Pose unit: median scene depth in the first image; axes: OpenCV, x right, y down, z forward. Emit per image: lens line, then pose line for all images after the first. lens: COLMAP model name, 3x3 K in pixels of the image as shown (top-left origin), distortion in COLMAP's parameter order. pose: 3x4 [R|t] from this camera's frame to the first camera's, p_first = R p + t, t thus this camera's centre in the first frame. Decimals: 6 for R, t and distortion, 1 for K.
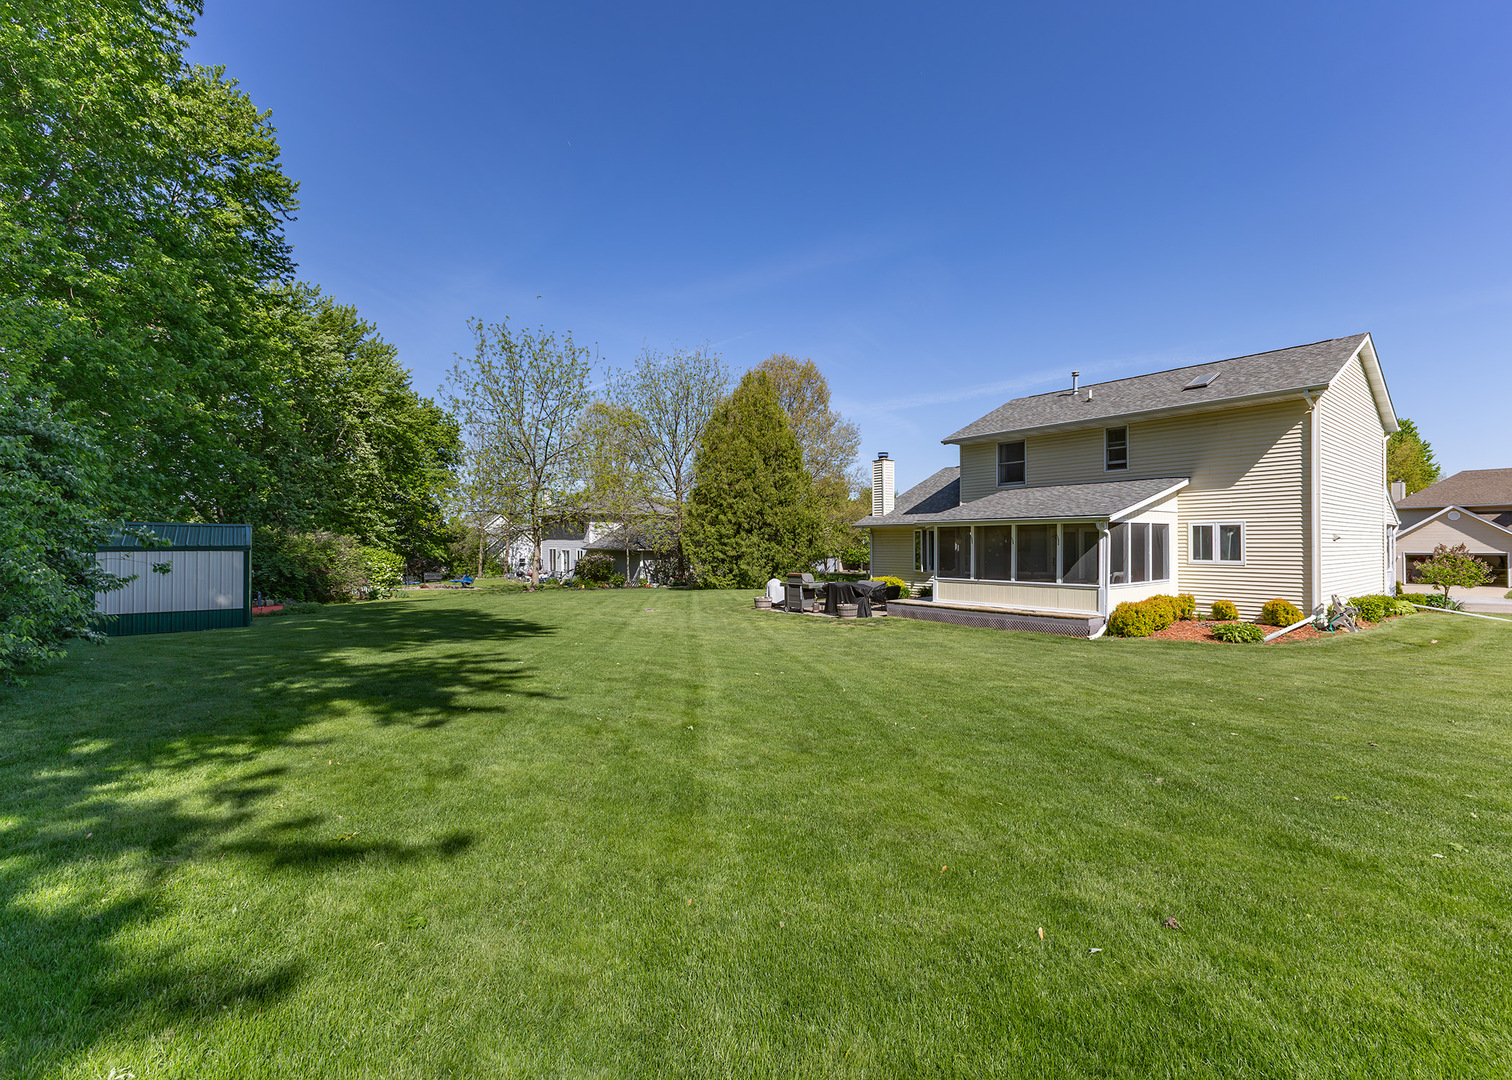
lens RADIAL K [[672.7, 0, 751.8], [0, 672.7, 534.1], [0, 0, 1]] dist [0.002736, 0.000218]
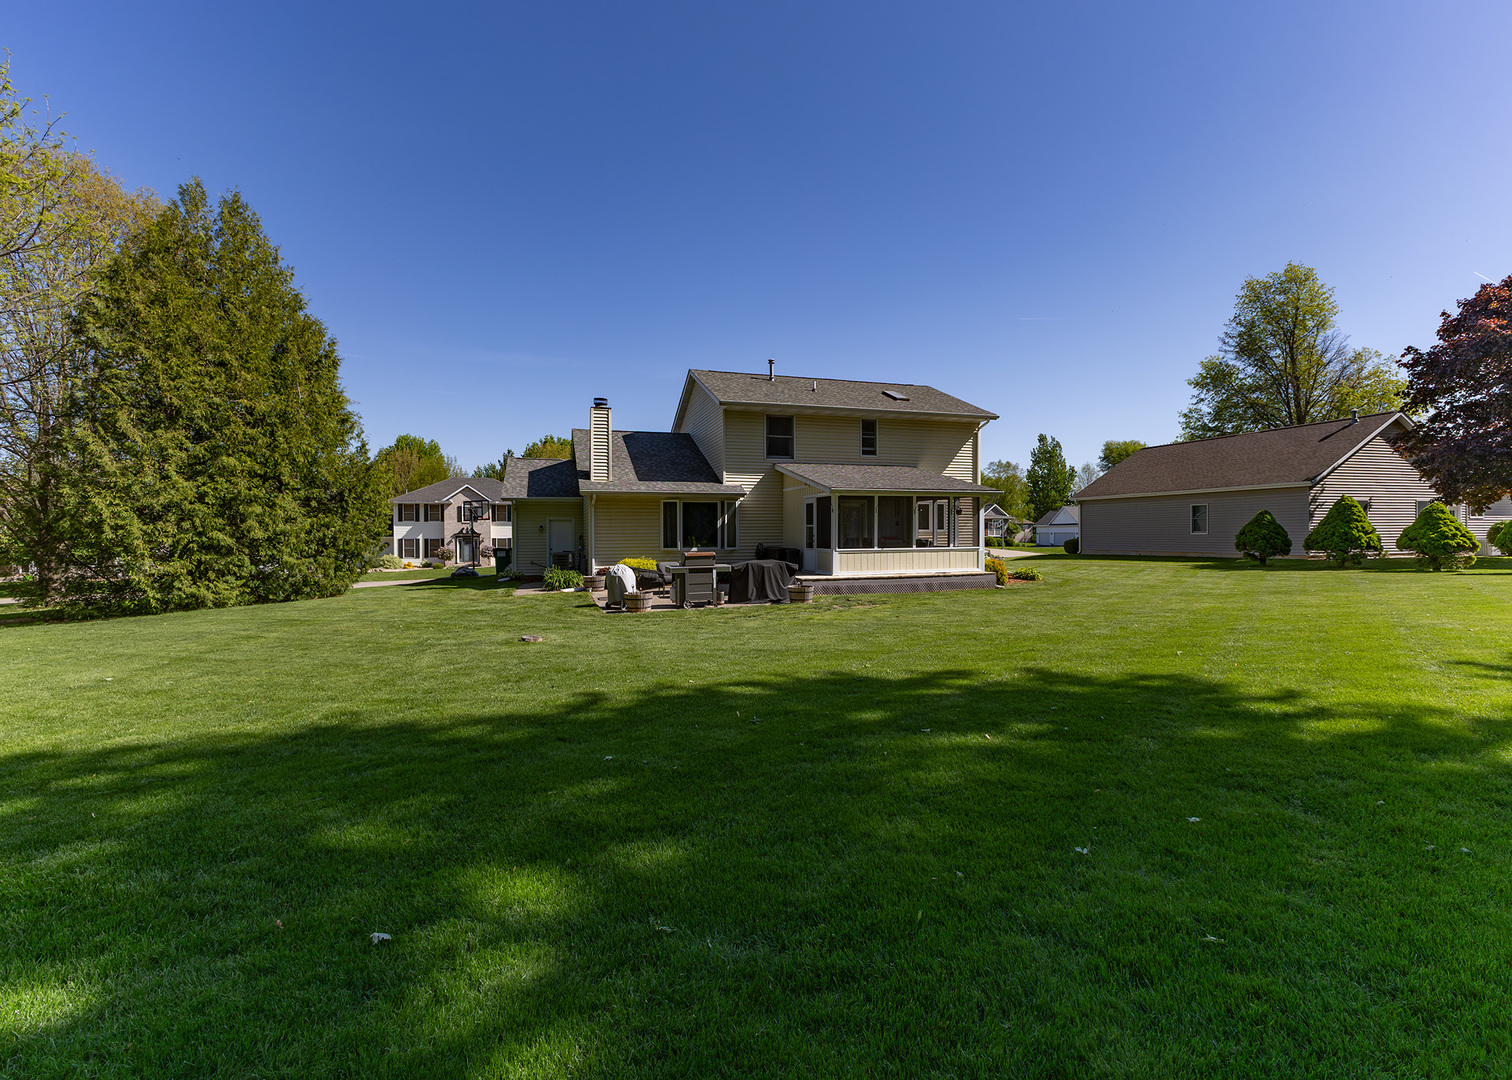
lens RADIAL K [[672.7, 0, 751.8], [0, 672.7, 534.1], [0, 0, 1]] dist [0.002736, 0.000218]
pose [[0.331520, -0.009026, 0.943405, -0.646576], [-0.008866, 0.999880, 0.012681, 0.031134], [-0.943407, -0.012568, 0.331400, 0.777946]]
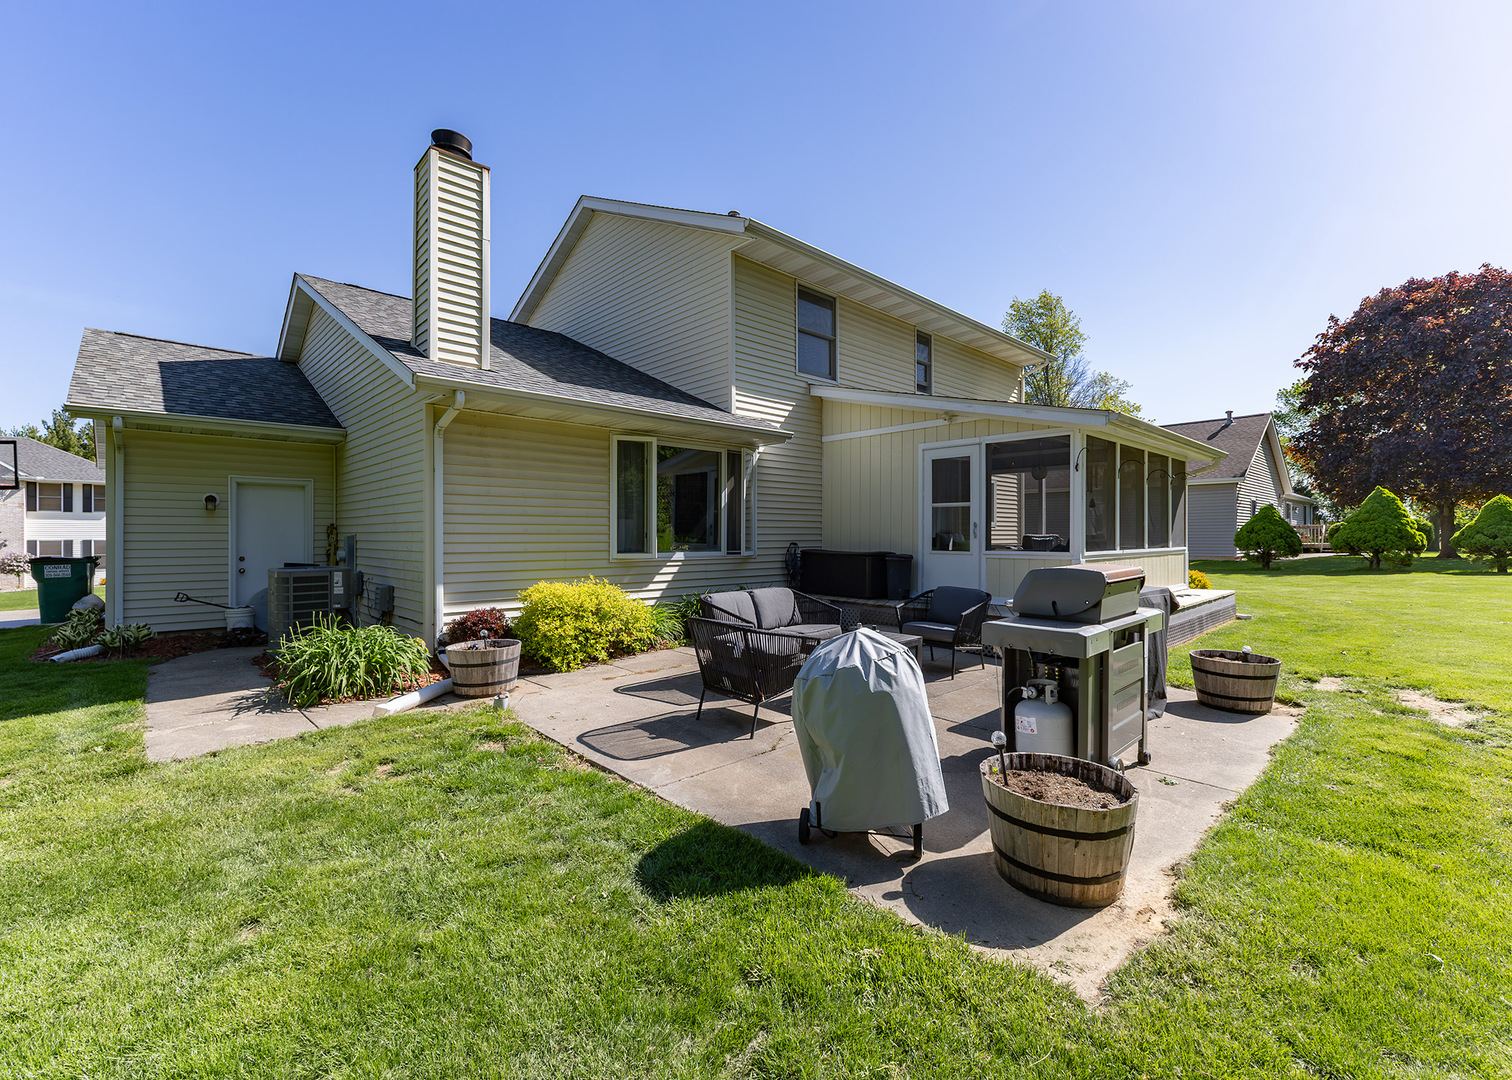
lens RADIAL K [[647.5, 0, 756.0], [0, 647.5, 540.0], [0, 0, 1]] dist [0.009218, 0.000169]
pose [[-0.131482, -0.010468, 0.991263, -0.121884], [-0.016294, 0.999832, 0.008397, 0.054314], [-0.991185, -0.015048, -0.131631, 1.224723]]
